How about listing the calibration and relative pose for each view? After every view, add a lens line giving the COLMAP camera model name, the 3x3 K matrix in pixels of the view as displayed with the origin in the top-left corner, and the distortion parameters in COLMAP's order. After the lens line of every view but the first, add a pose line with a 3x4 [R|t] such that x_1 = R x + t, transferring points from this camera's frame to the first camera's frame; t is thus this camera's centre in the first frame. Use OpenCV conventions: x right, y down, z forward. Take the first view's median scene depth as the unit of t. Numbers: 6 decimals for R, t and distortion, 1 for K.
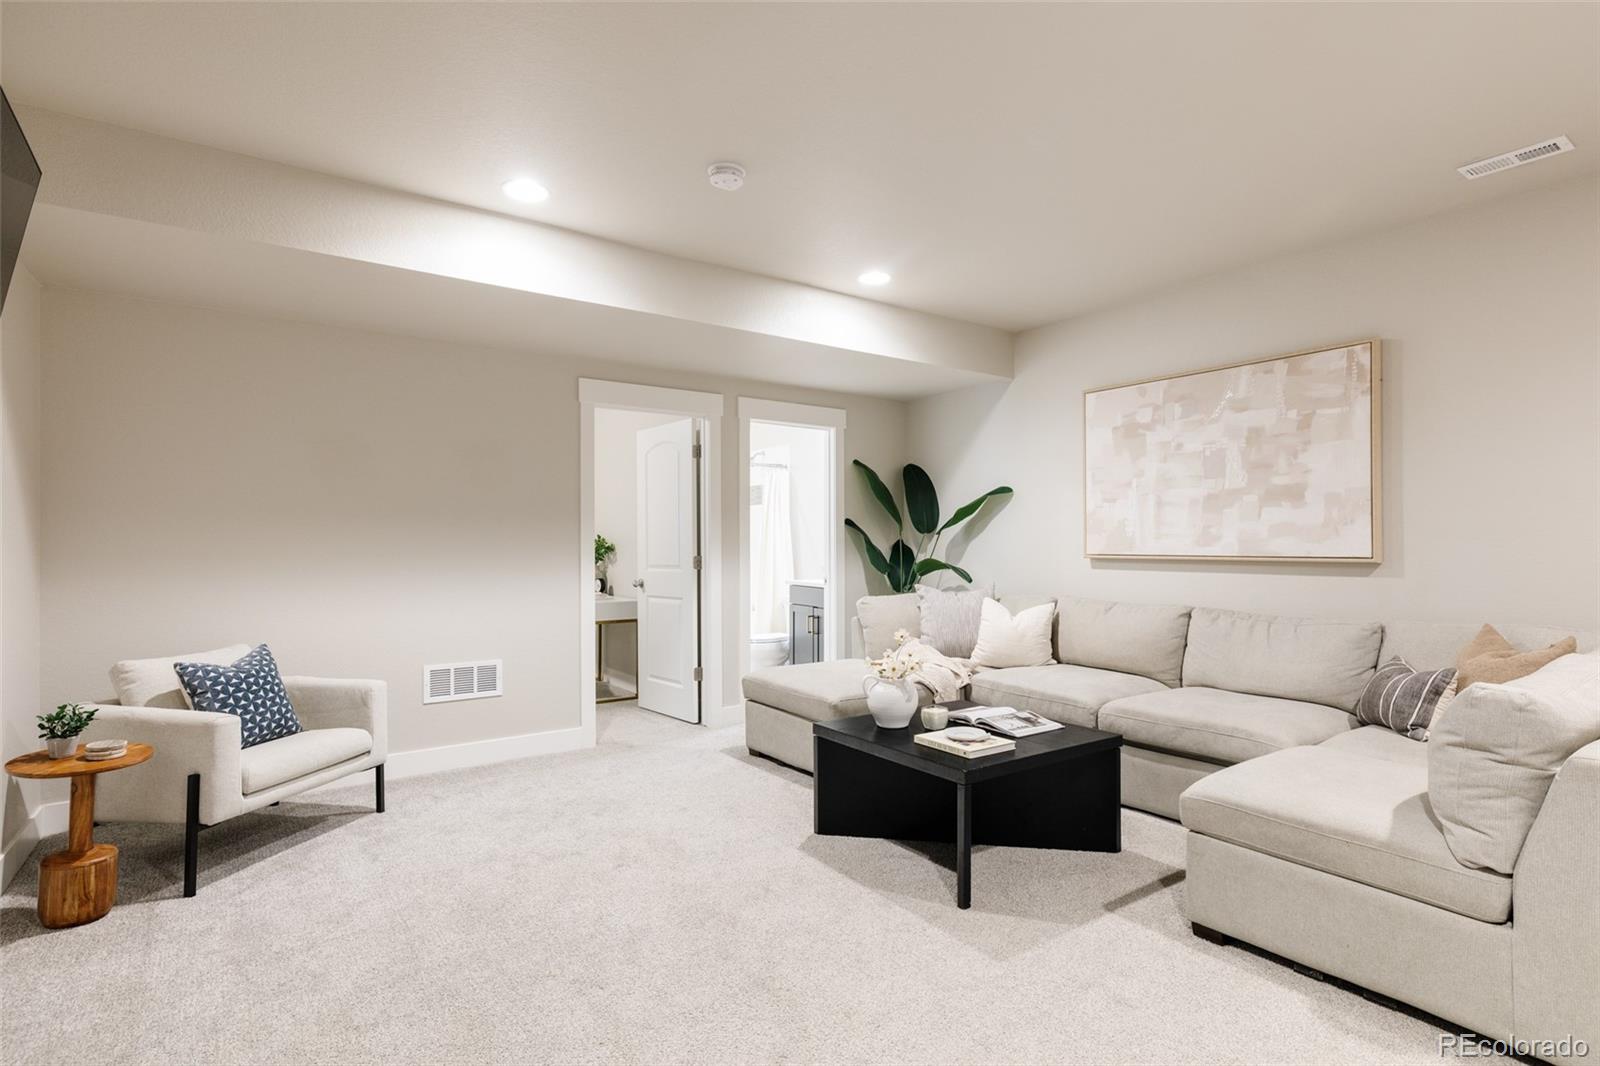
lens RADIAL K [[800.0, 0, 799.1], [0, 800.0, 533.9], [0, 0, 1]] dist [0.003080, 0.001088]
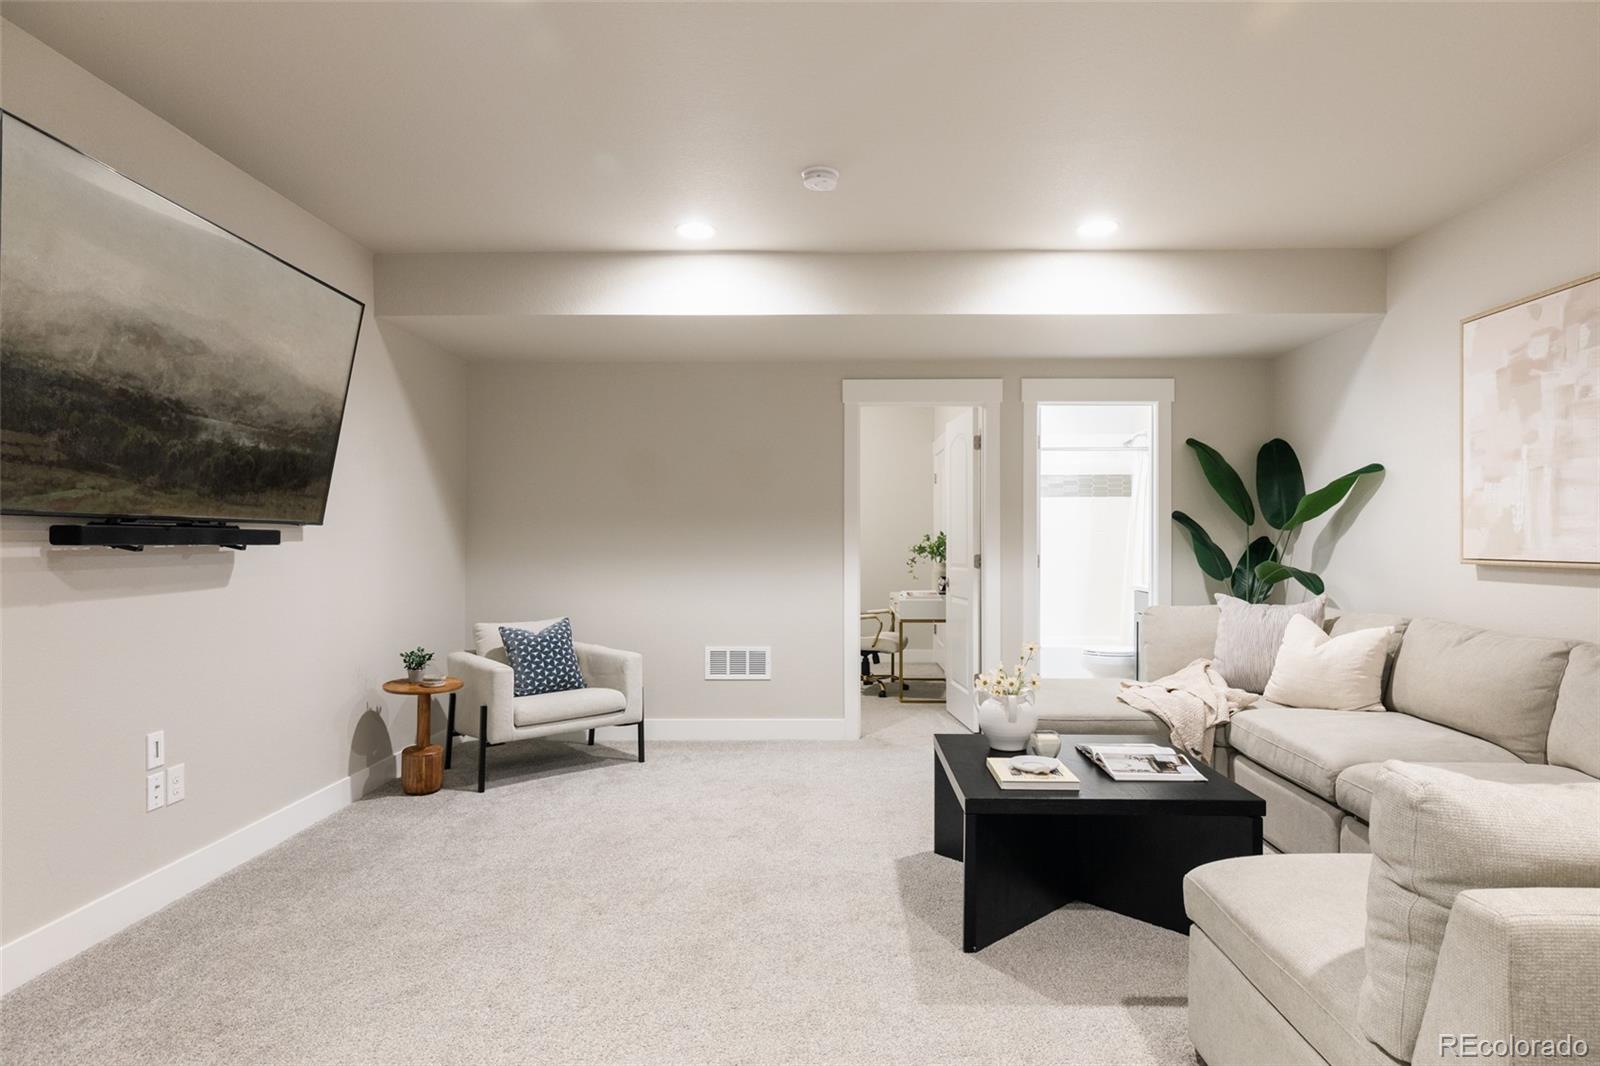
lens RADIAL K [[878.4, 0, 801.3], [0, 878.4, 533.0], [0, 0, 1]] dist [0.005397, -0.000336]
pose [[0.805703, -0.002504, -0.592314, 0.412582], [0.005201, 0.999982, 0.002848, -0.001685], [0.592296, -0.005375, 0.805702, 0.066566]]
